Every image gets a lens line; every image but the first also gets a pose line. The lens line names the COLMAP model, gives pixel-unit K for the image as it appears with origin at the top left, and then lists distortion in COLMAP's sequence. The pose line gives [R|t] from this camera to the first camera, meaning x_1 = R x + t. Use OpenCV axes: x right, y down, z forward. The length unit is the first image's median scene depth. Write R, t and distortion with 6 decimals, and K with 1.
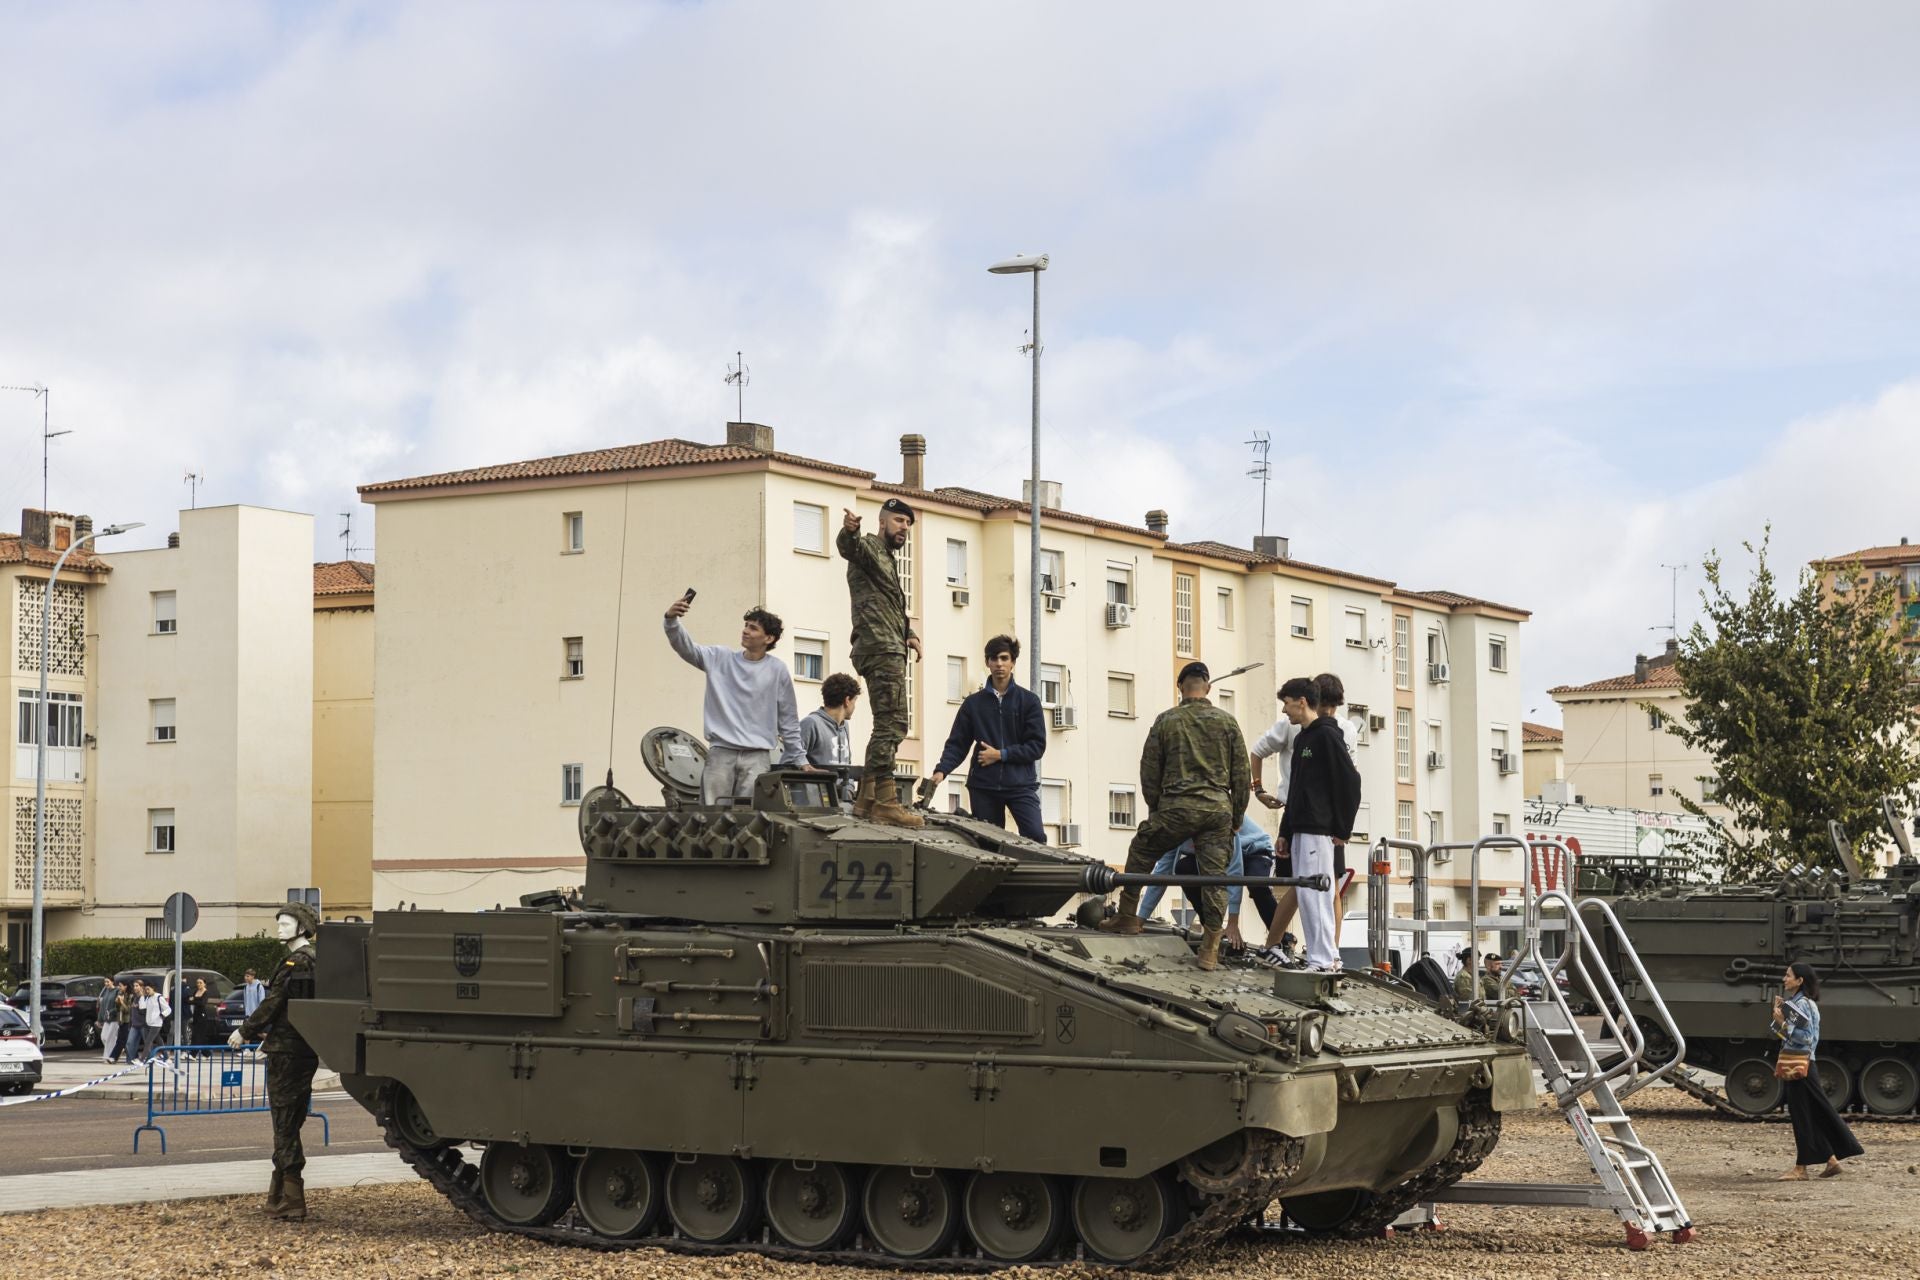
lens RADIAL K [[3666.7, 0, 960.0], [0, 3666.7, 640.0], [0, 0, 1]] dist [-0.014287, -0.204929]
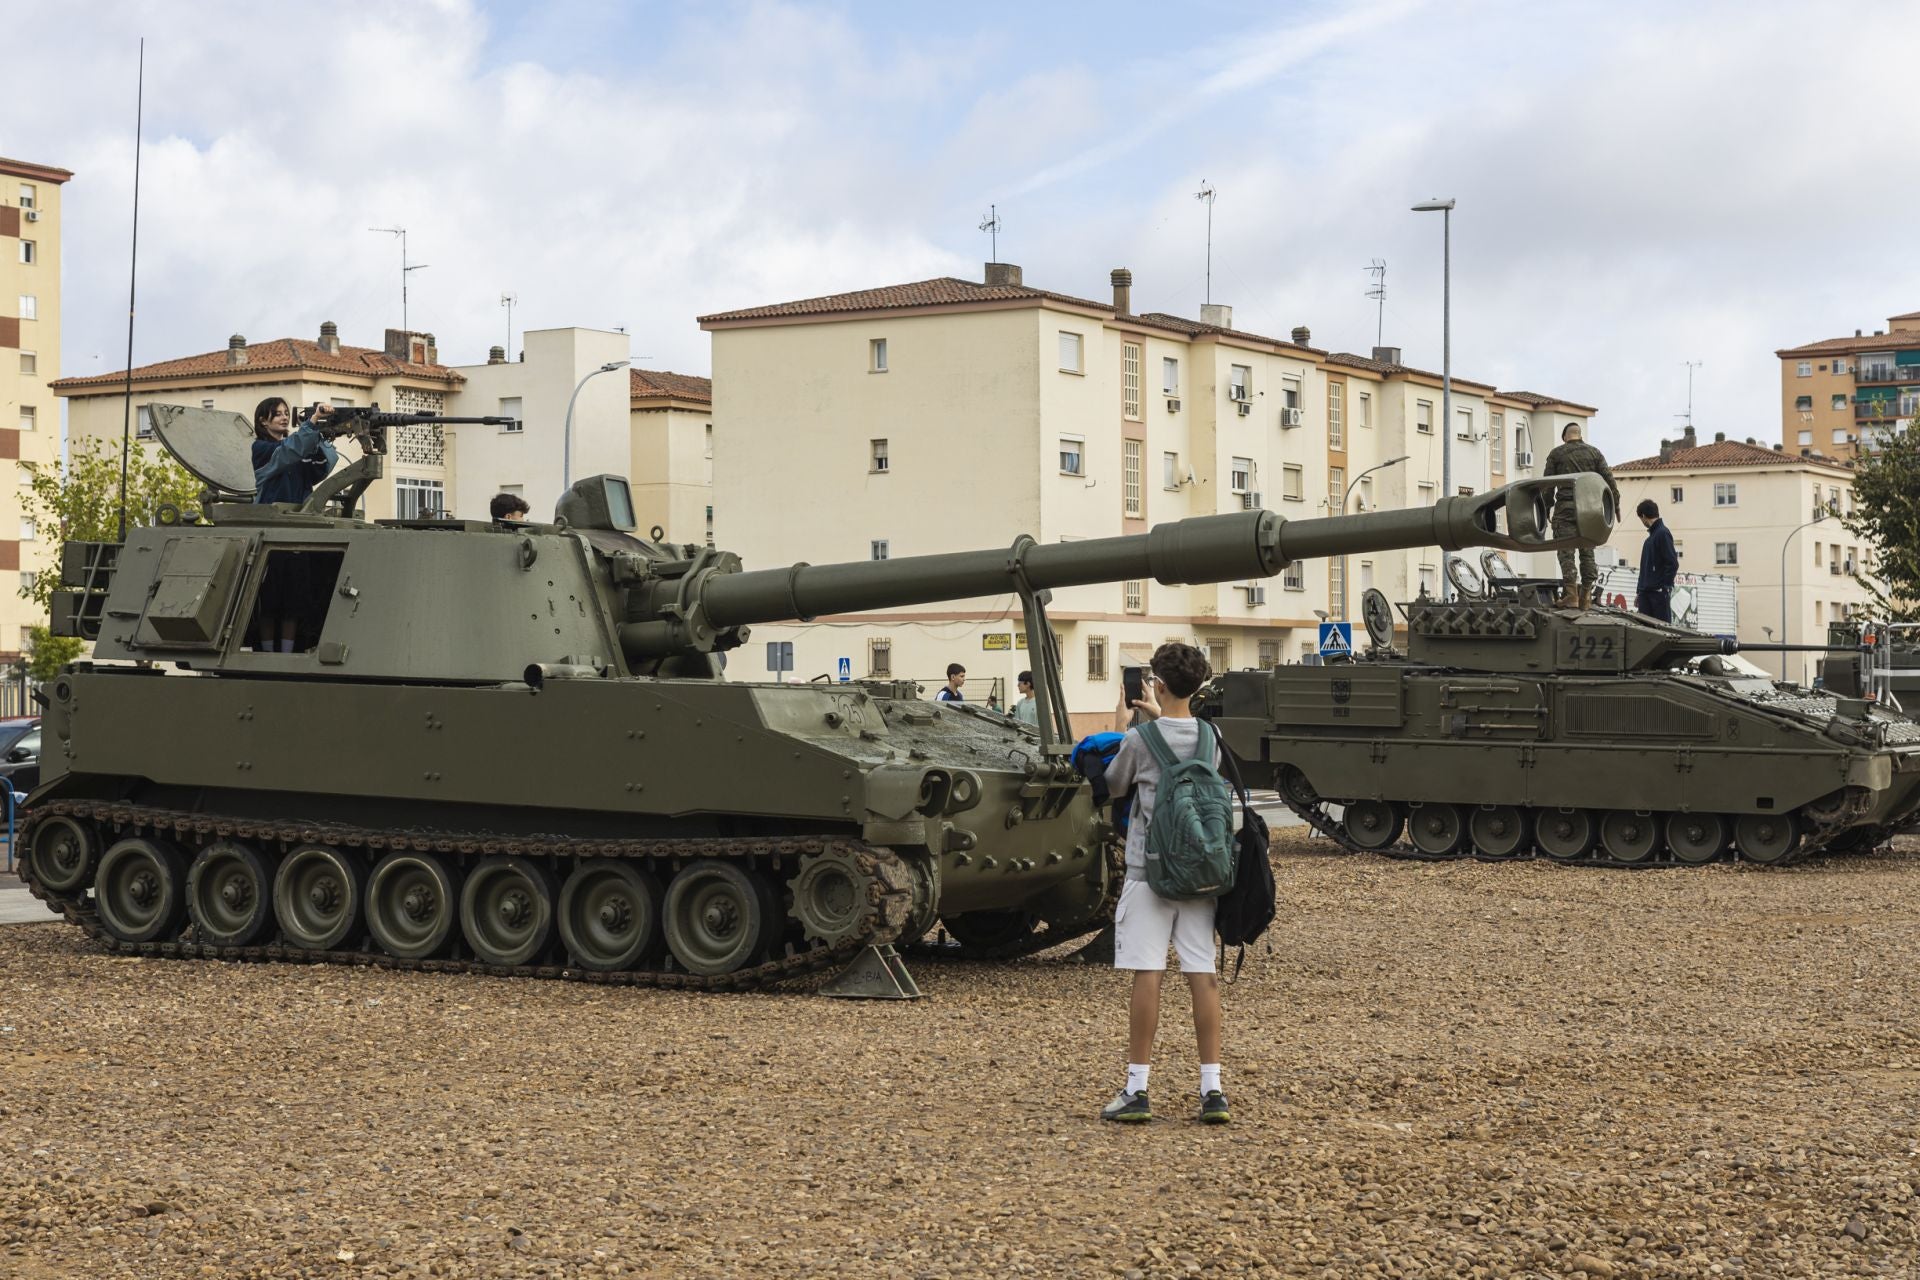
lens RADIAL K [[3312.3, 0, 960.0], [0, 3312.3, 640.0], [0, 0, 1]] dist [-0.014813, -0.212421]
pose [[1.000000, -0.000599, -0.000177, -0.140105], [0.000610, 0.997559, 0.069832, -0.020433], [0.000135, -0.069832, 0.997559, -0.241340]]
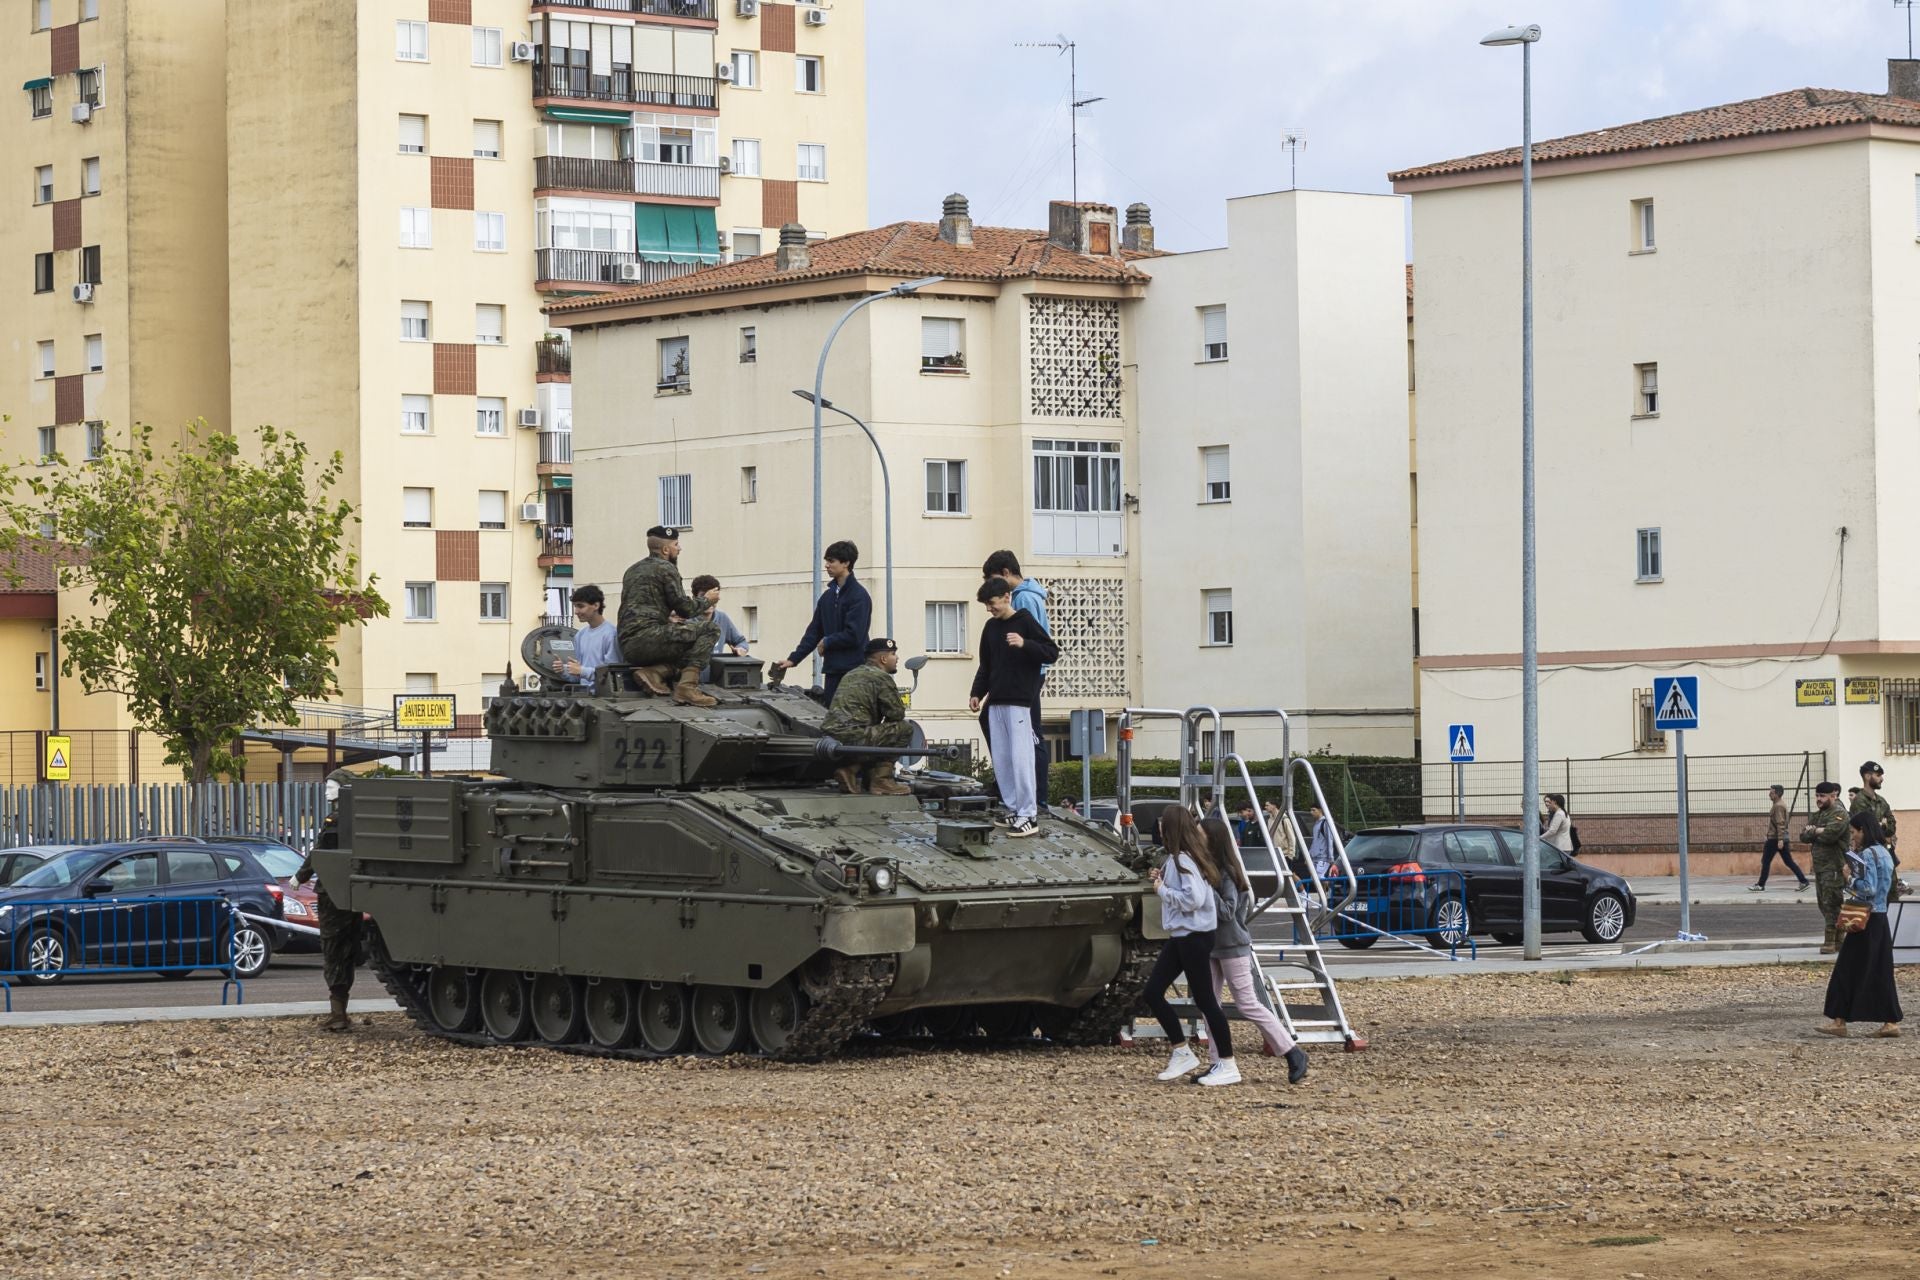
lens RADIAL K [[5827.2, 0, 960.0], [0, 5827.2, 640.0], [0, 0, 1]] dist [0.004700, -0.711225]
pose [[0.937980, -0.016785, -0.346283, 0.324985], [0.039517, 0.997494, 0.058688, -0.036180], [0.344430, -0.068732, 0.936293, -0.346821]]
